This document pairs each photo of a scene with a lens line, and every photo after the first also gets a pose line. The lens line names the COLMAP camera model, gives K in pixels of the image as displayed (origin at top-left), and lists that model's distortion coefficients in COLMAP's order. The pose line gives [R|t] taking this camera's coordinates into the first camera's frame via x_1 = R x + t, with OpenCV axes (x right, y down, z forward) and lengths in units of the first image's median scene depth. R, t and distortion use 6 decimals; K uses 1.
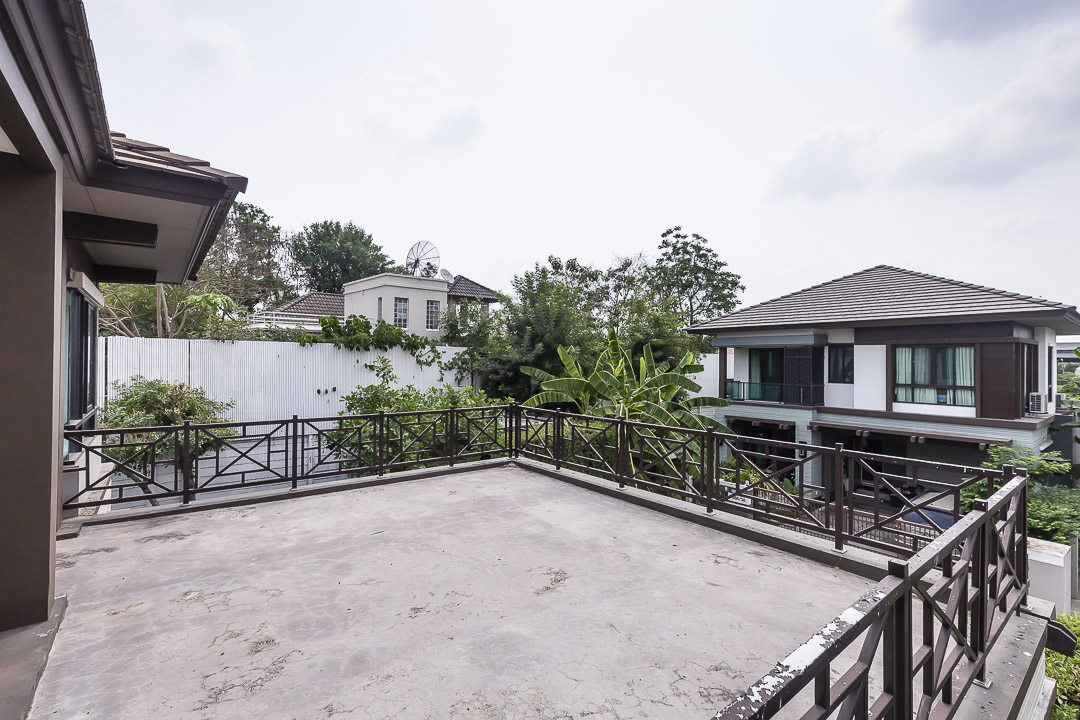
lens RADIAL K [[487.9, 0, 541.8], [0, 487.9, 357.4], [0, 0, 1]] dist [0.004493, -0.000172]
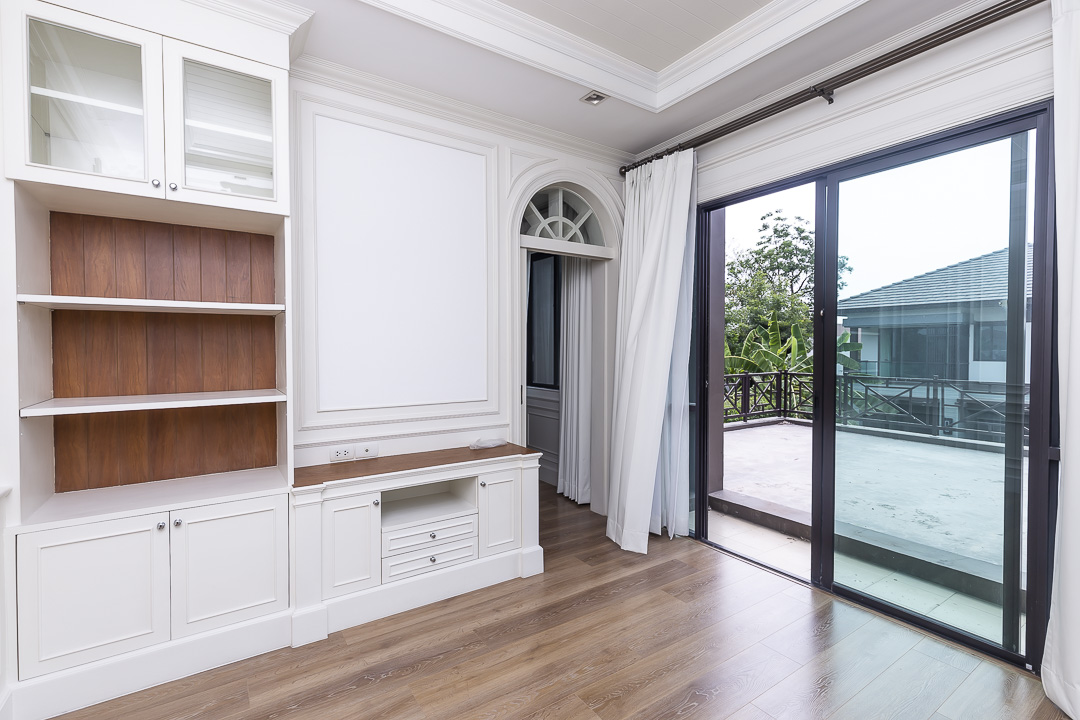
lens RADIAL K [[487.9, 0, 538.7], [0, 487.9, 358.8], [0, 0, 1]] dist [0.004493, -0.000172]
pose [[0.996556, -0.004728, -0.082790, -0.141955], [0.007193, 0.999539, 0.029499, 0.006995], [0.082612, -0.029992, 0.996130, -0.055319]]
